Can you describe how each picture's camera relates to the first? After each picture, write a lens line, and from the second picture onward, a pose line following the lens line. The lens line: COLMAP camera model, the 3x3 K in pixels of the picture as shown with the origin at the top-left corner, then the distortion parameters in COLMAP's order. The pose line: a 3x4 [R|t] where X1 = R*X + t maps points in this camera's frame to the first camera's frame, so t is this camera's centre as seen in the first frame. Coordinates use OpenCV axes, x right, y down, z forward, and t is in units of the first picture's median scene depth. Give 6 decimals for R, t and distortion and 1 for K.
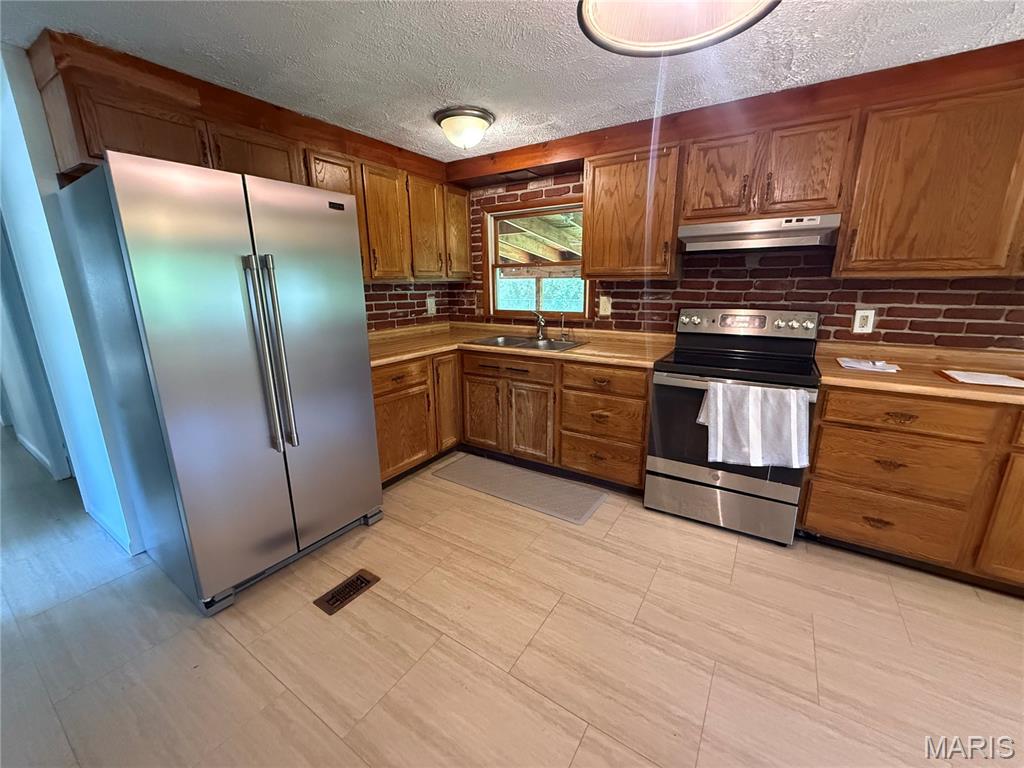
lens RADIAL K [[409.8, 0, 511.9], [0, 409.8, 384.0], [0, 0, 1]] dist [-0.000149, 0.000554]
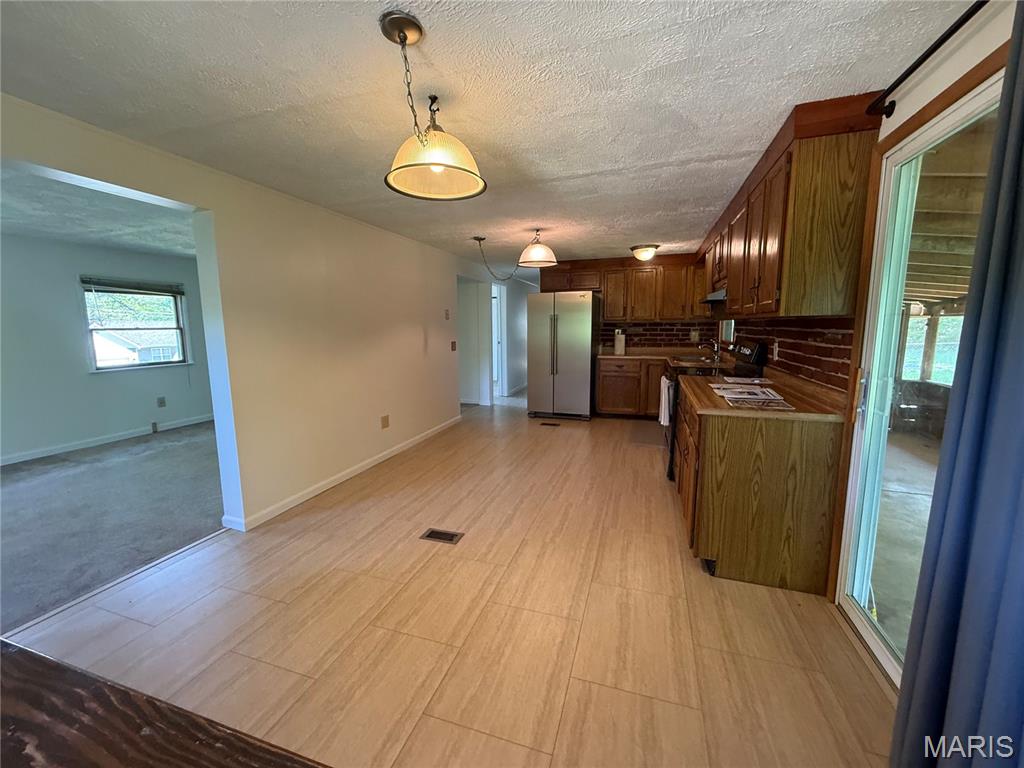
lens RADIAL K [[409.8, 0, 511.3], [0, 409.8, 382.8], [0, 0, 1]] dist [-0.000149, 0.000554]
pose [[0.259646, 0.140022, -0.955499, 1.814282], [-0.228949, 0.970149, 0.079955, 0.030869], [0.938172, 0.198000, 0.283953, -0.128862]]
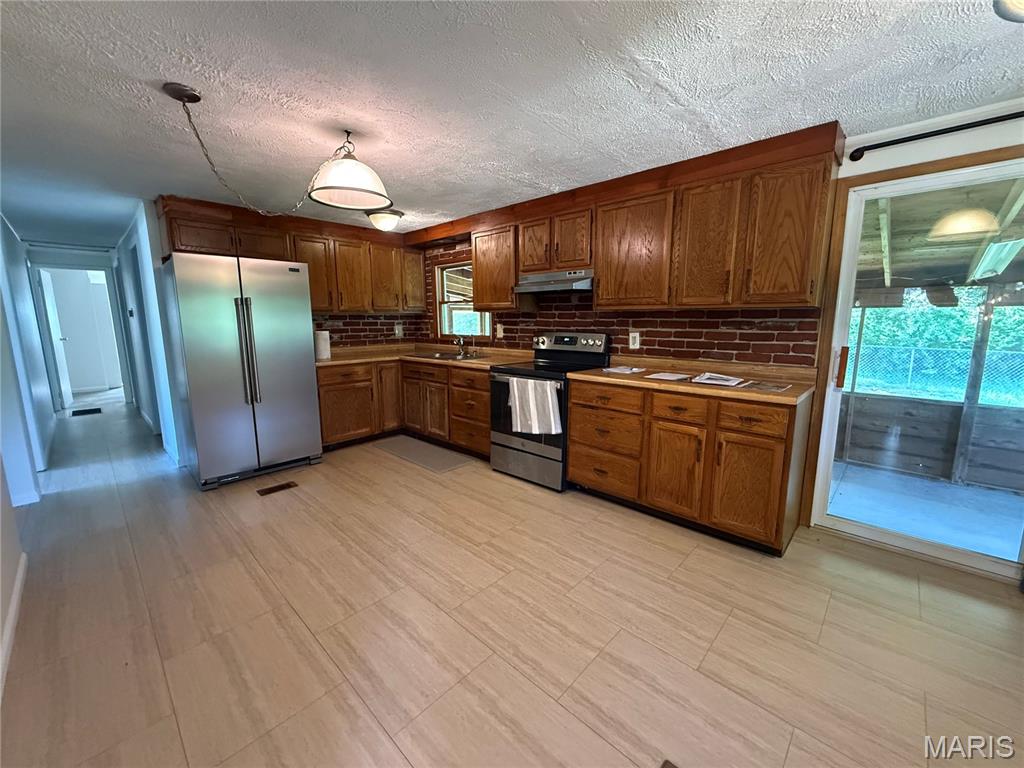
lens RADIAL K [[409.8, 0, 511.2], [0, 409.8, 384.7], [0, 0, 1]] dist [-0.000149, 0.000554]
pose [[0.983797, 0.032868, -0.176245, 0.665595], [-0.047190, 0.995859, -0.077698, 0.123932], [0.172961, 0.084756, 0.981275, -0.431702]]
